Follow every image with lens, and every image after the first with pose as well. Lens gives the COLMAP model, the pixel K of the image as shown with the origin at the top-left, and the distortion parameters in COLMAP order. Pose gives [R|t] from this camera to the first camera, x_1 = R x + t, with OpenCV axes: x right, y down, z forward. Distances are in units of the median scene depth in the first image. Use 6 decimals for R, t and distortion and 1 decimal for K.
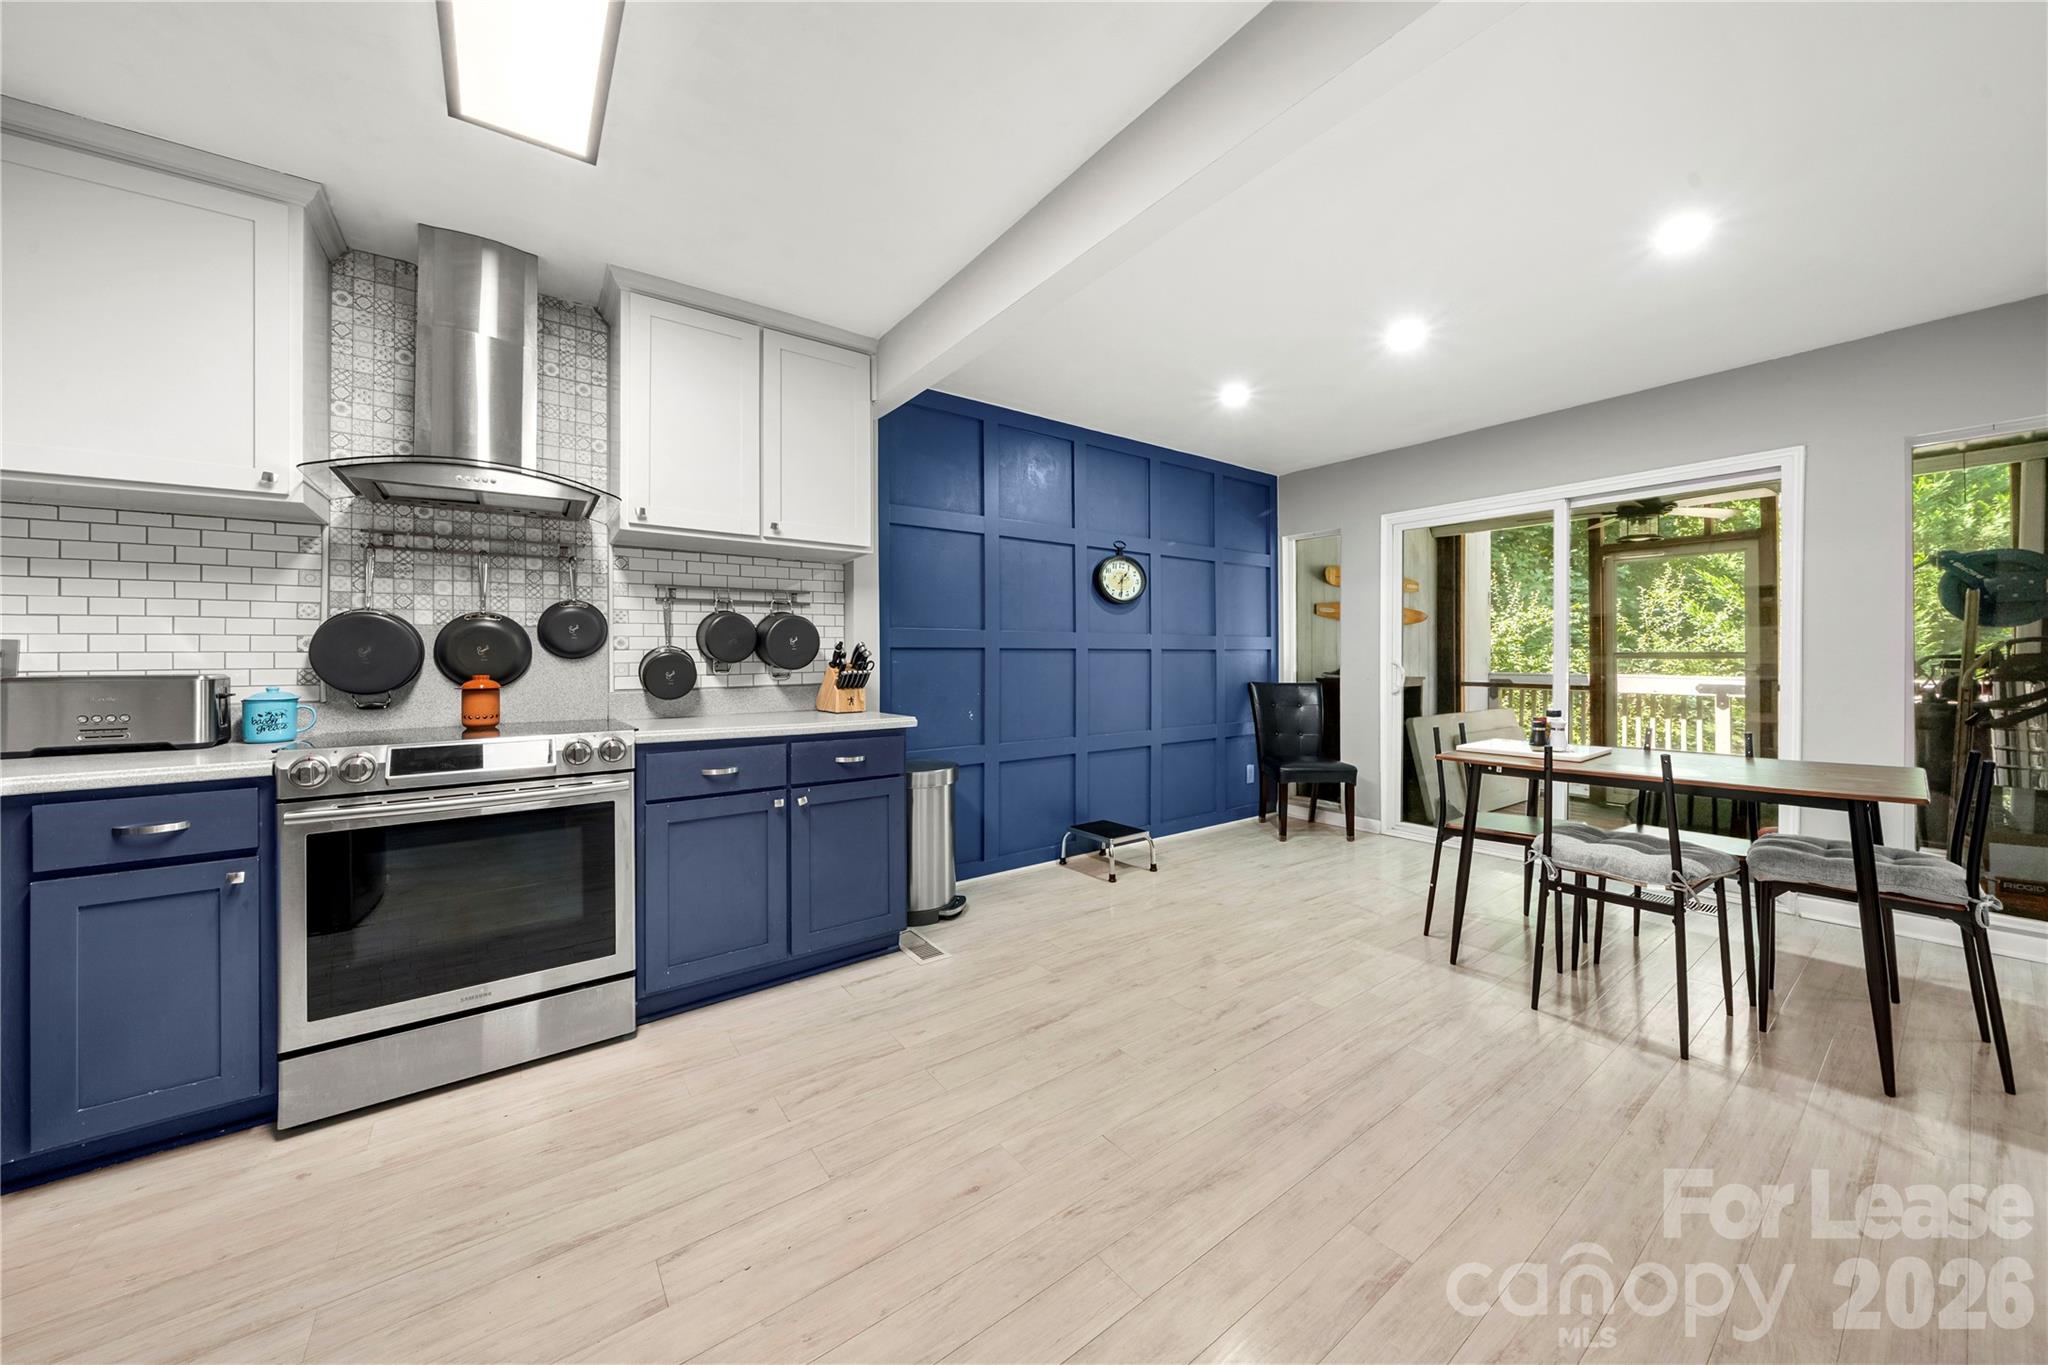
lens RADIAL K [[696.0, 0, 1008.3], [0, 696.0, 658.4], [0, 0, 1]] dist [-0.007435, 0.000239]
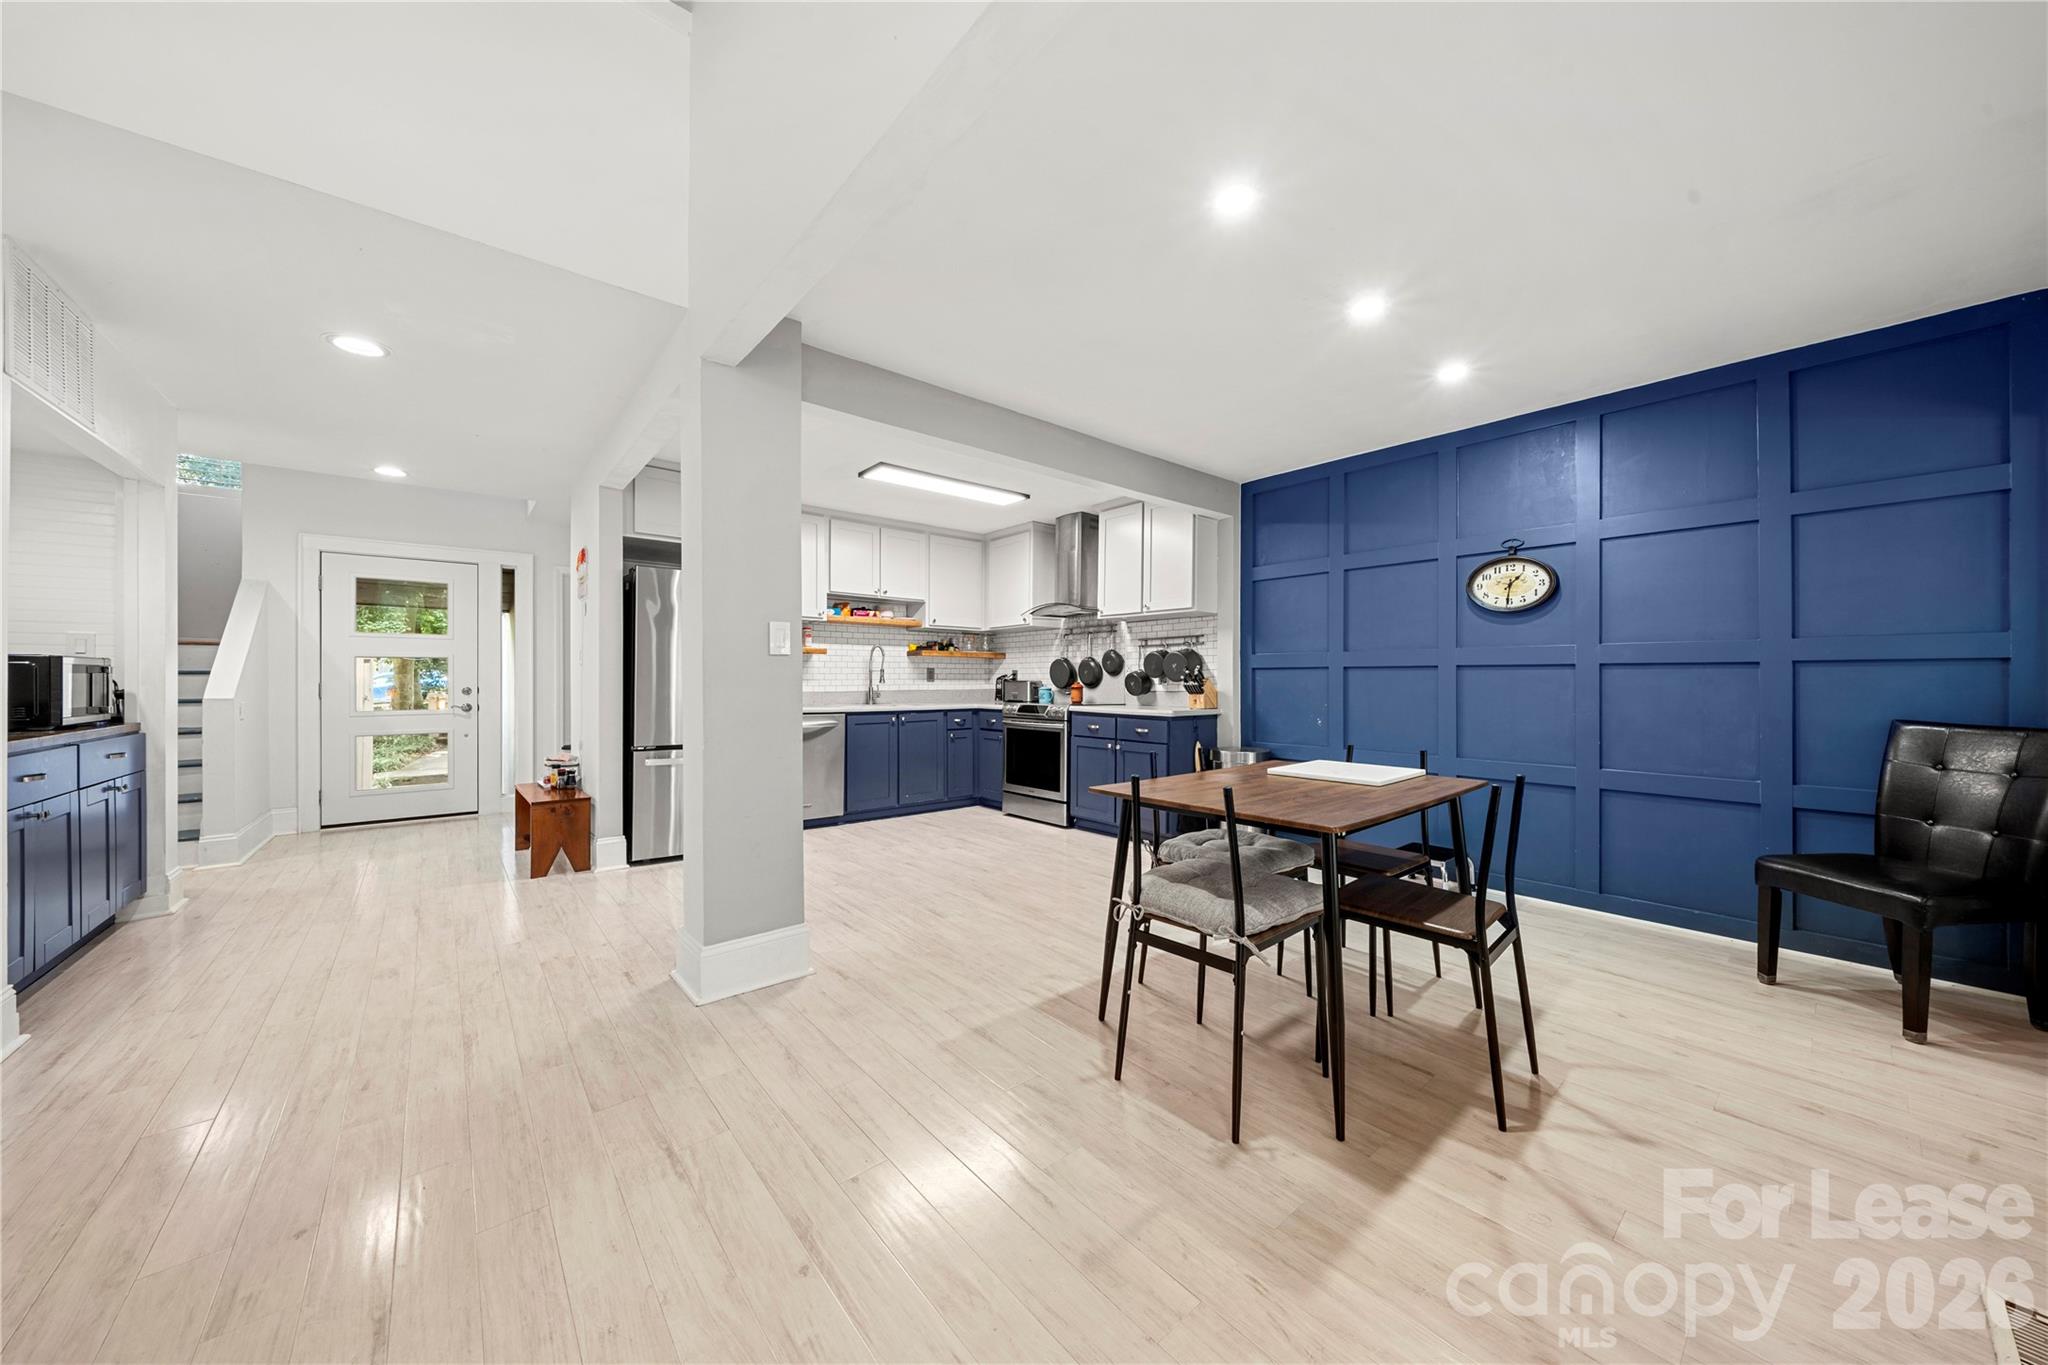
lens RADIAL K [[696.0, 0, 1034.3], [0, 696.0, 683.5], [0, 0, 1]] dist [-0.007435, 0.000239]
pose [[0.082504, 0.009342, -0.996547, 1.511591], [-0.002761, 0.999954, 0.009145, 0.004653], [0.996587, 0.001997, 0.082526, 0.541707]]
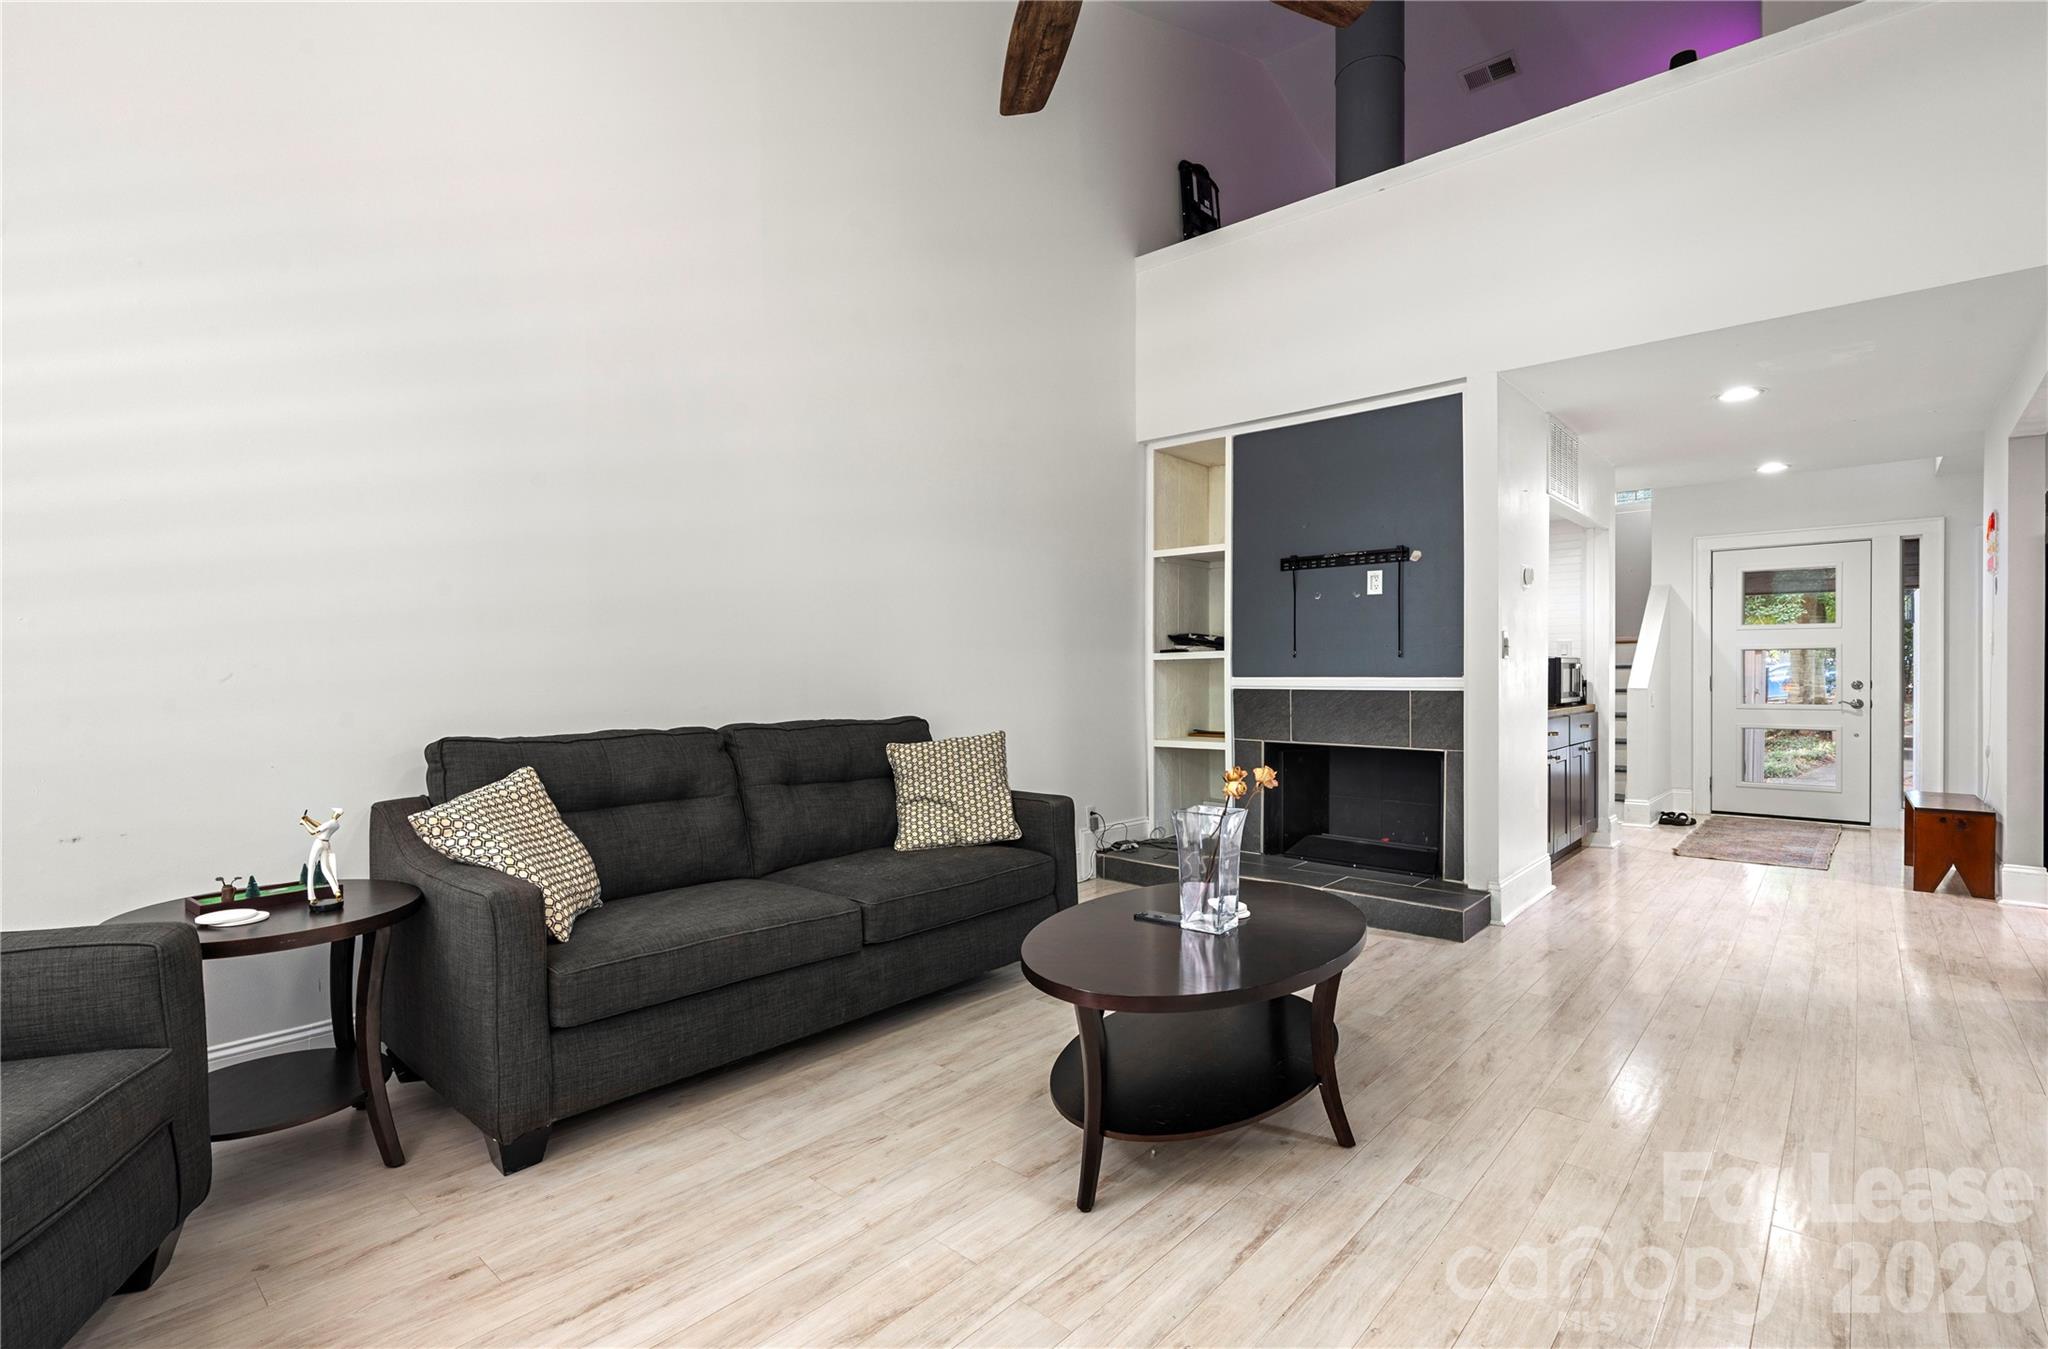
lens RADIAL K [[953.3, 0, 993.9], [0, 953.3, 677.6], [0, 0, 1]] dist [-0.004026, 0.001861]
pose [[-0.978851, 0.007317, -0.204445, 2.069120], [0.005829, 0.999952, 0.007879, -0.002110], [0.204493, 0.006521, -0.978846, 1.027902]]
